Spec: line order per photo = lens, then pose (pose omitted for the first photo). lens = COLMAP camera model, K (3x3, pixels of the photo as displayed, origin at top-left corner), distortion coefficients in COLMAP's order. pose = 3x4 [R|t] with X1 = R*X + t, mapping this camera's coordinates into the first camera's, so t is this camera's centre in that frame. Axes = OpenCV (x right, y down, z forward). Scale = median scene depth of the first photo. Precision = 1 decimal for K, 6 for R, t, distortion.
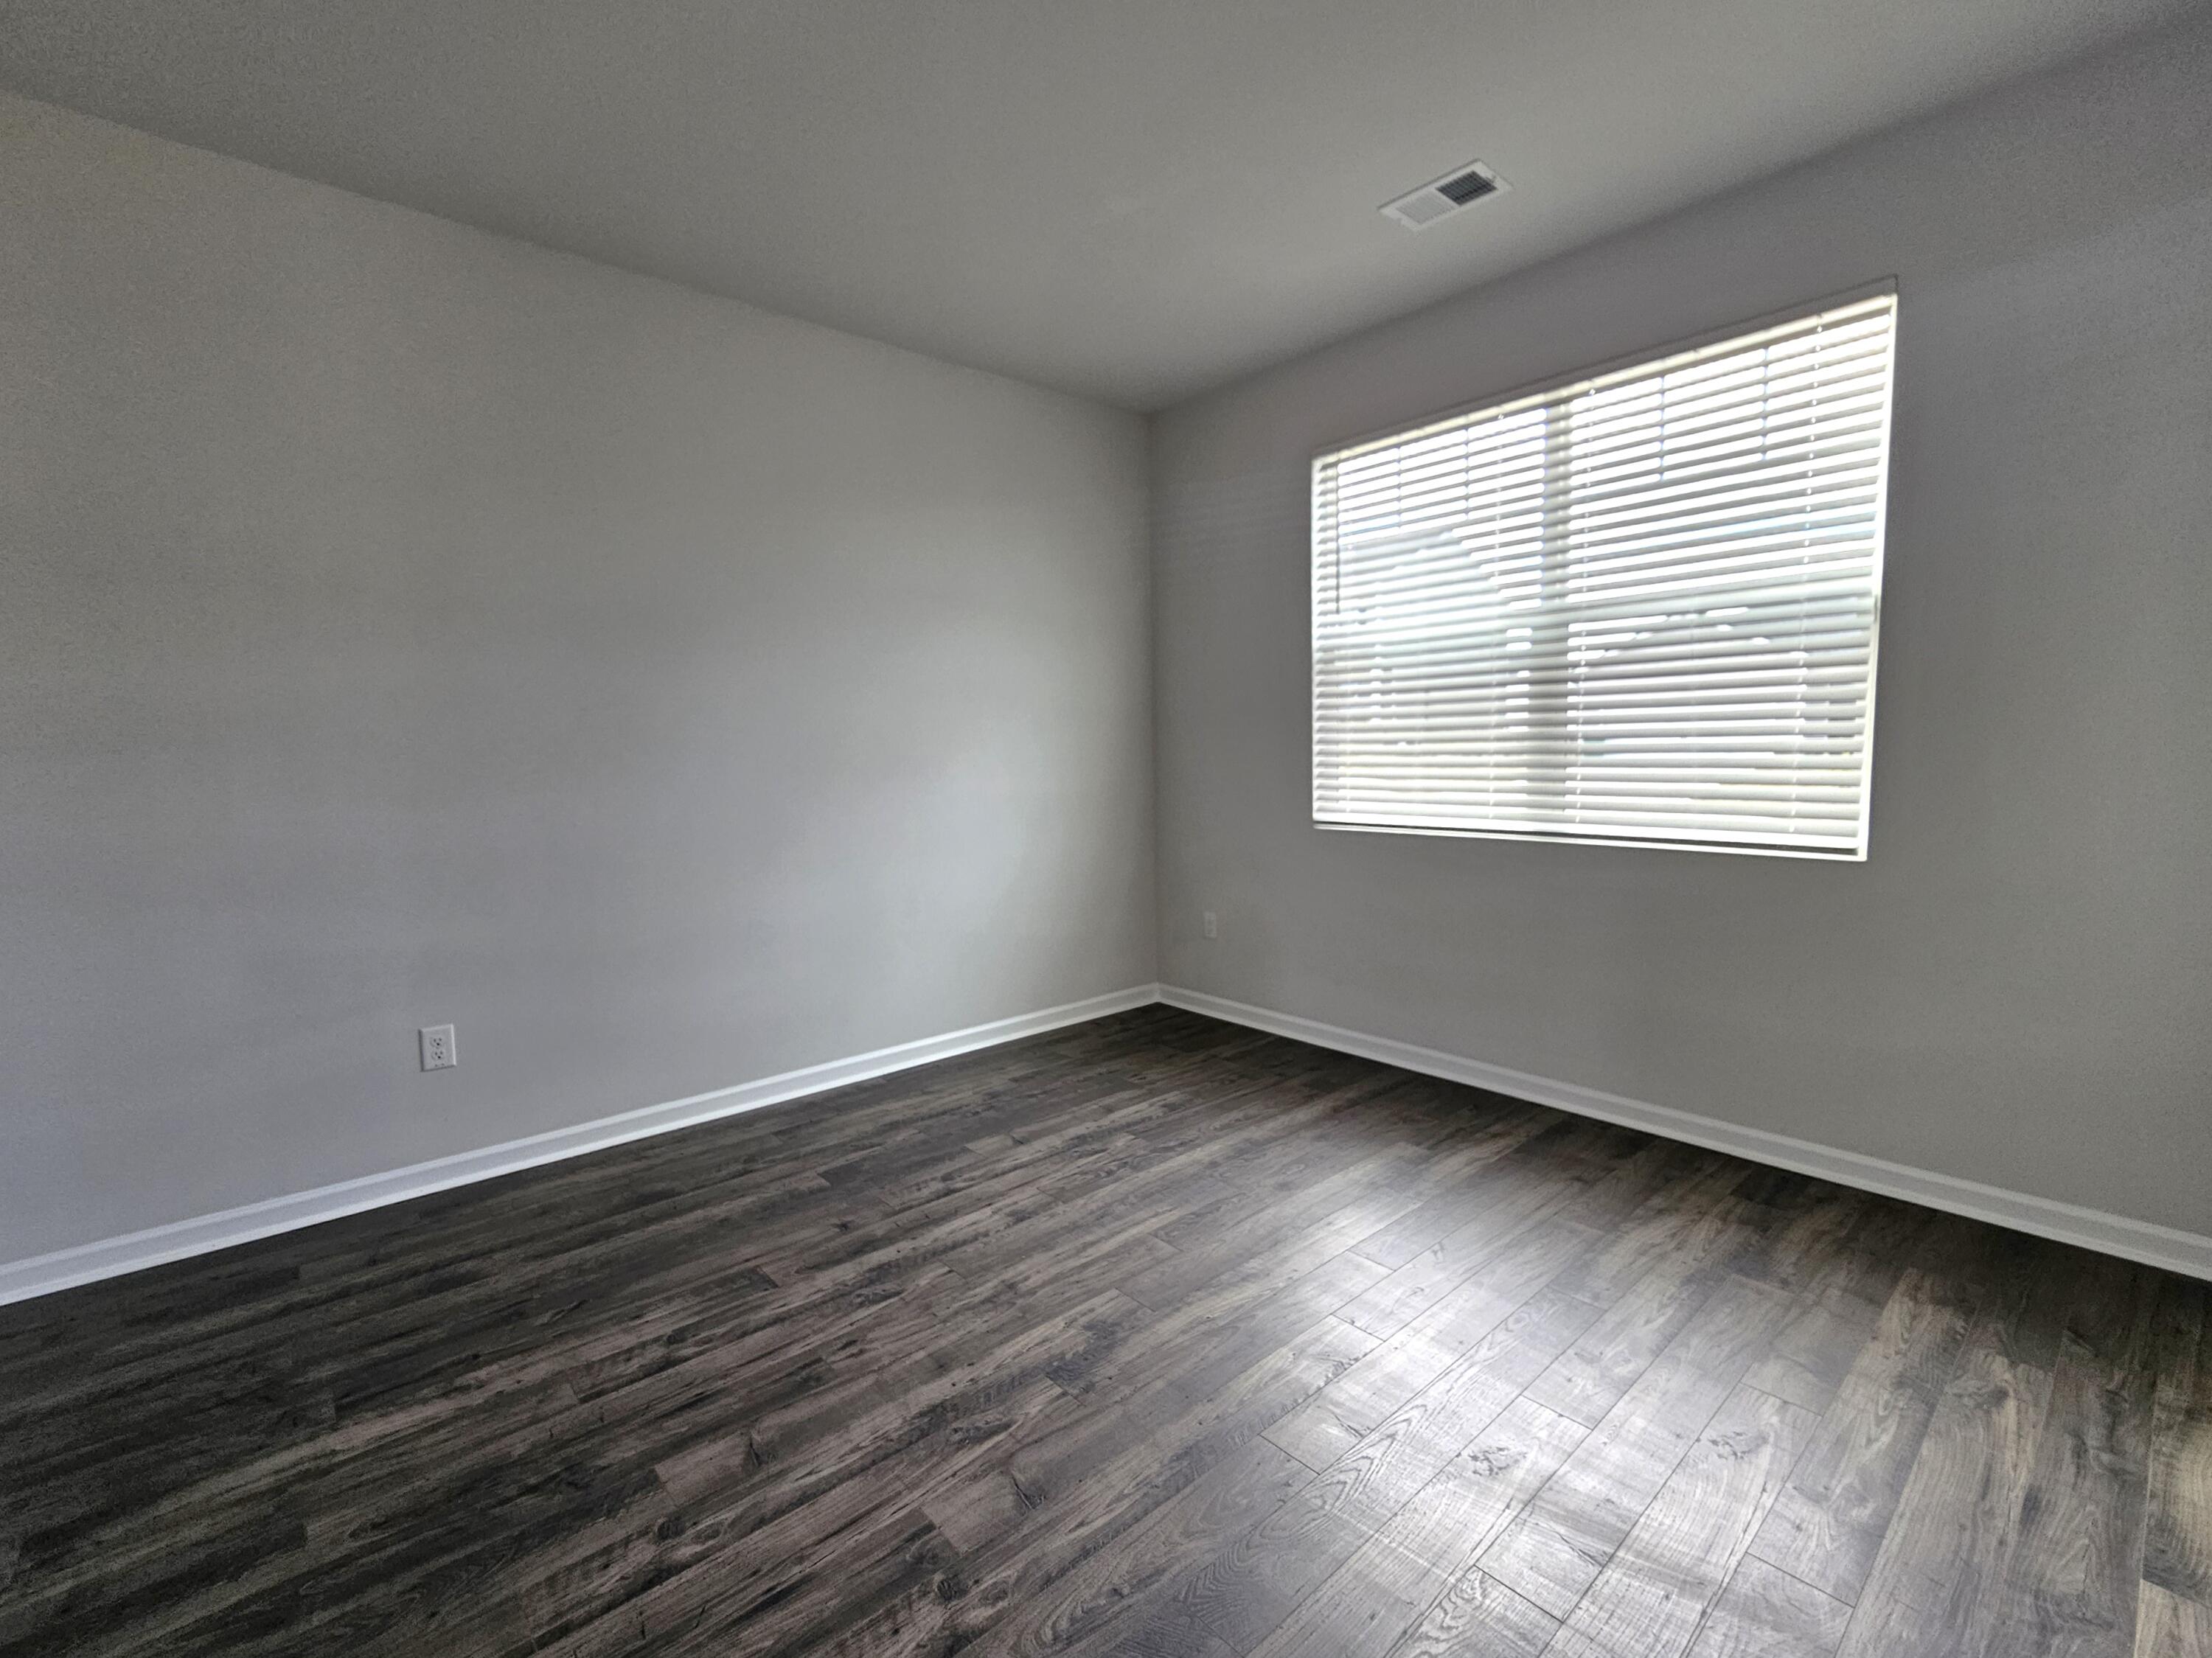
lens RADIAL K [[909.0, 0, 1106.3], [0, 909.0, 841.0], [0, 0, 1]] dist [0.000852, 0.000568]
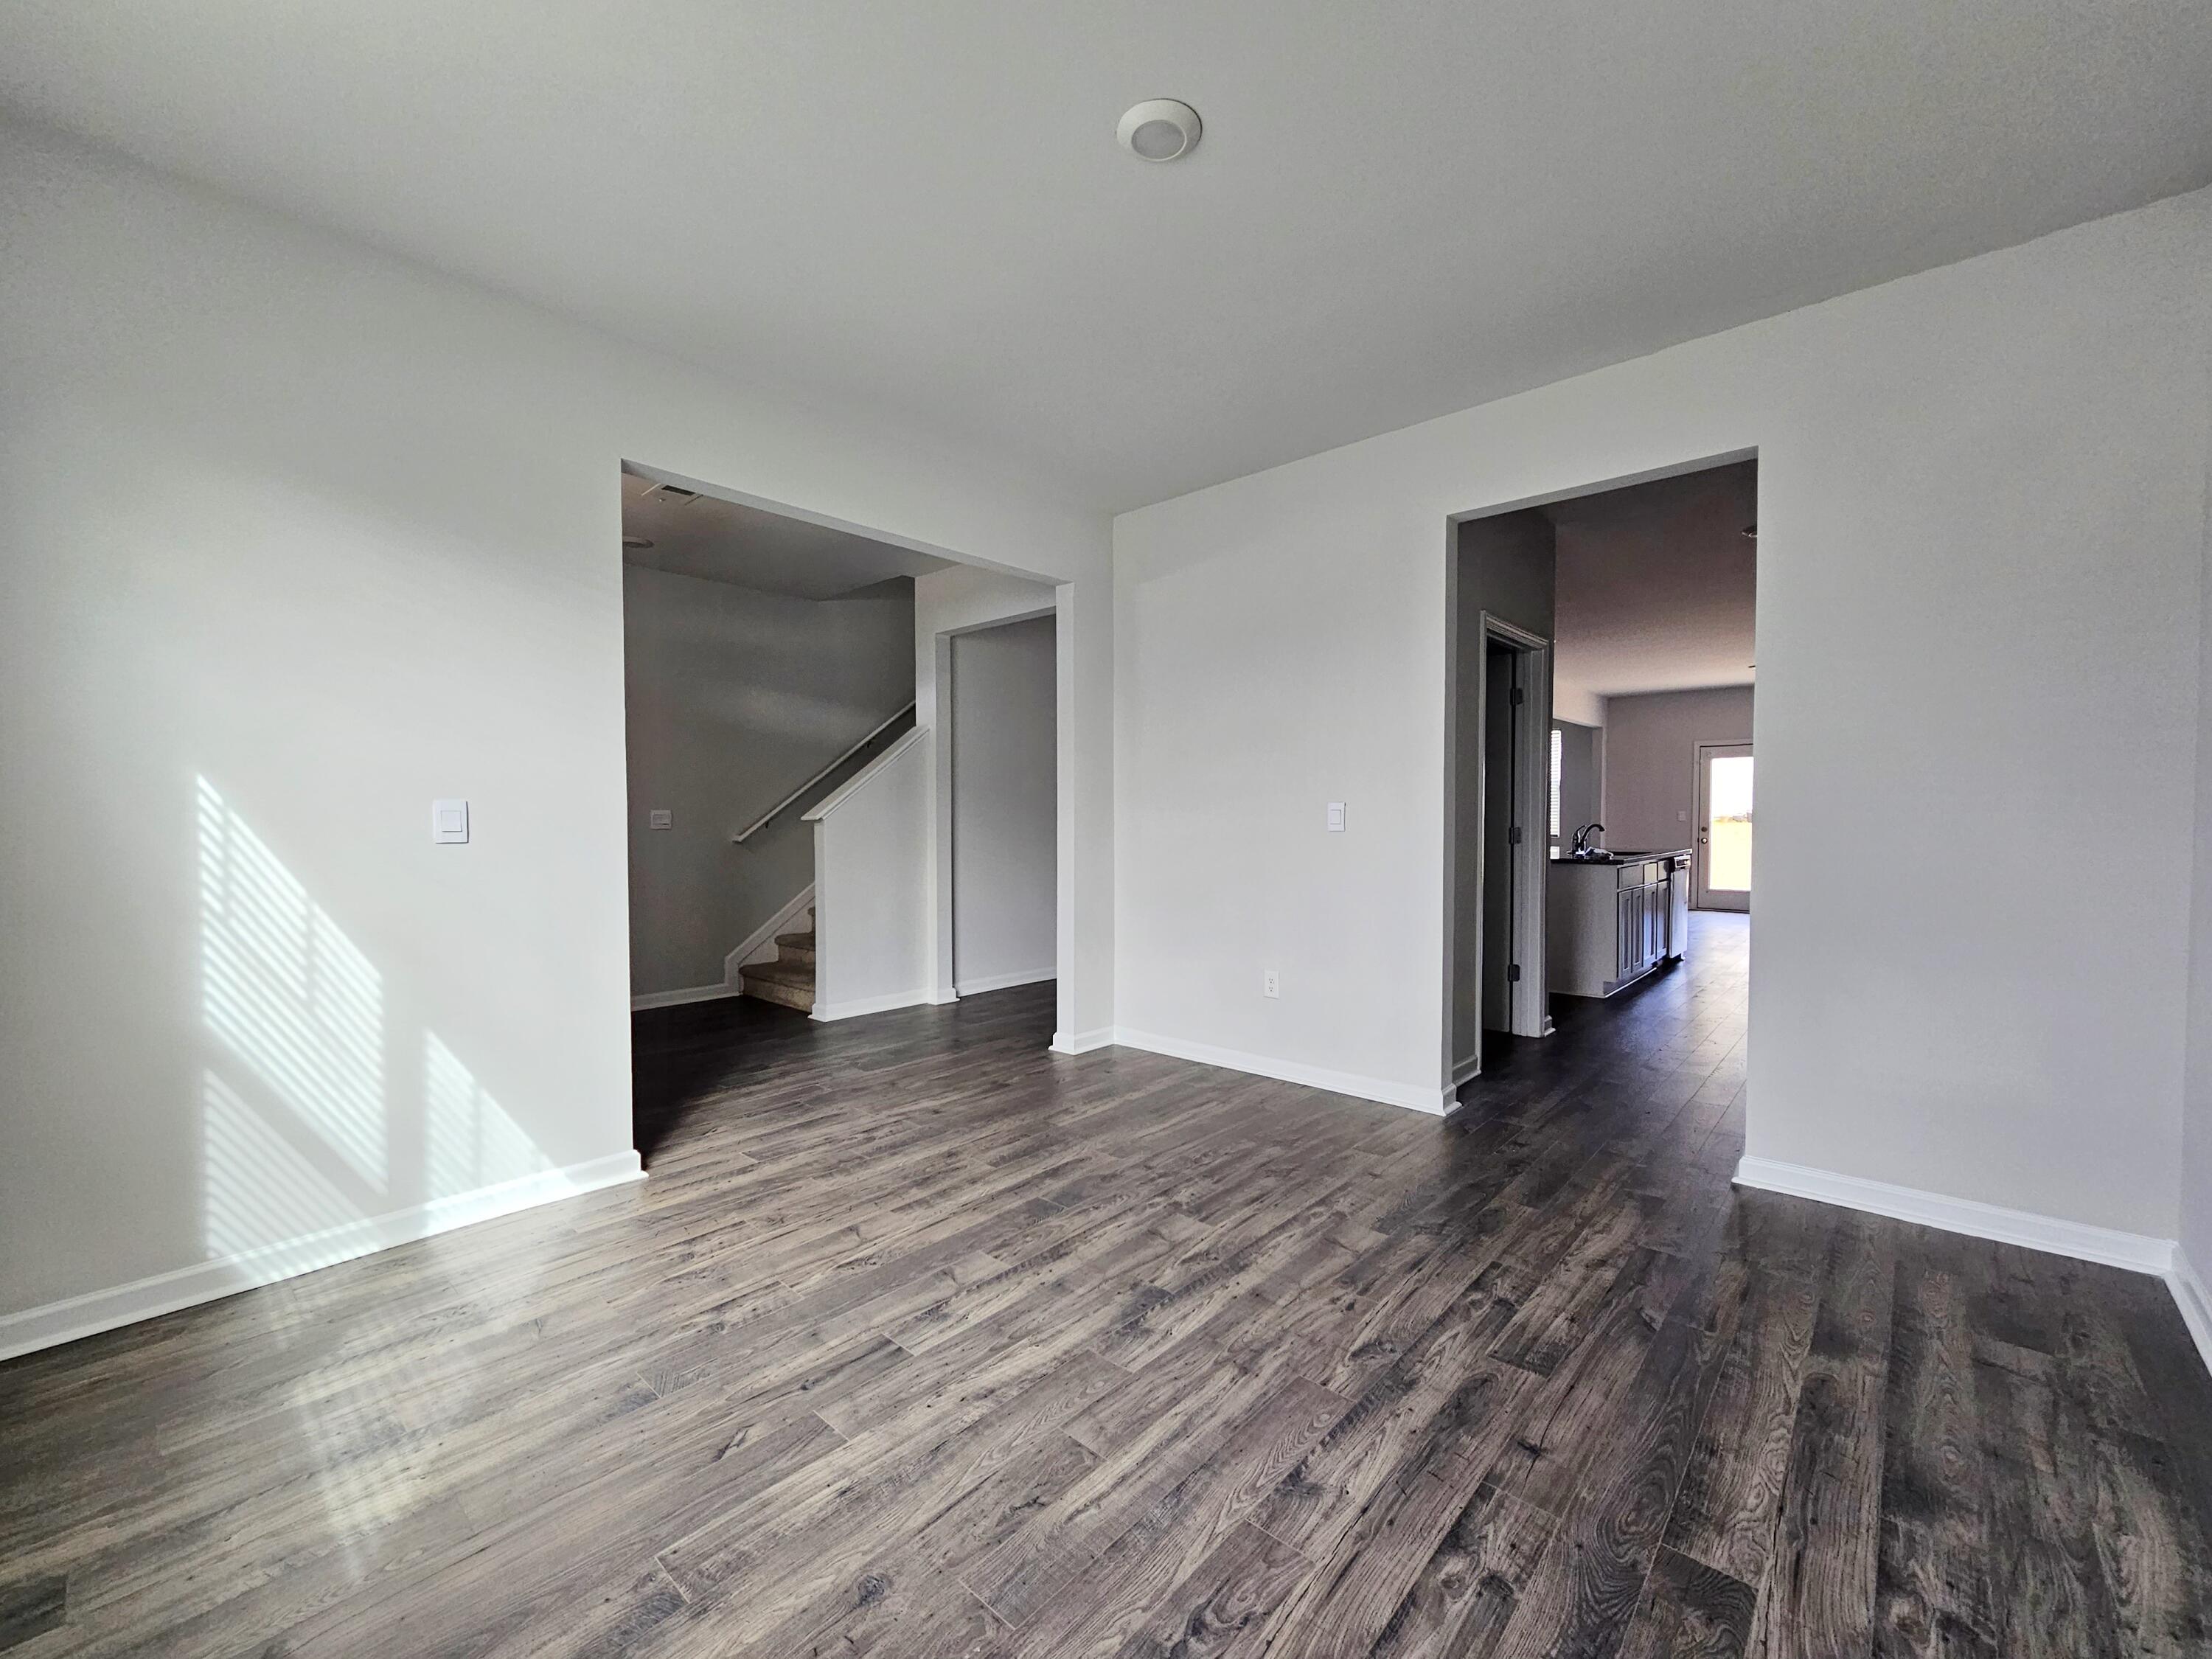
lens RADIAL K [[909.1, 0, 1106.3], [0, 909.1, 841.5], [0, 0, 1]] dist [0.000852, 0.000568]
pose [[-0.992563, 0.025388, -0.119057, 0.135979], [0.009537, 0.991222, 0.131861, -0.173836], [0.121359, 0.129745, -0.984093, 1.873600]]
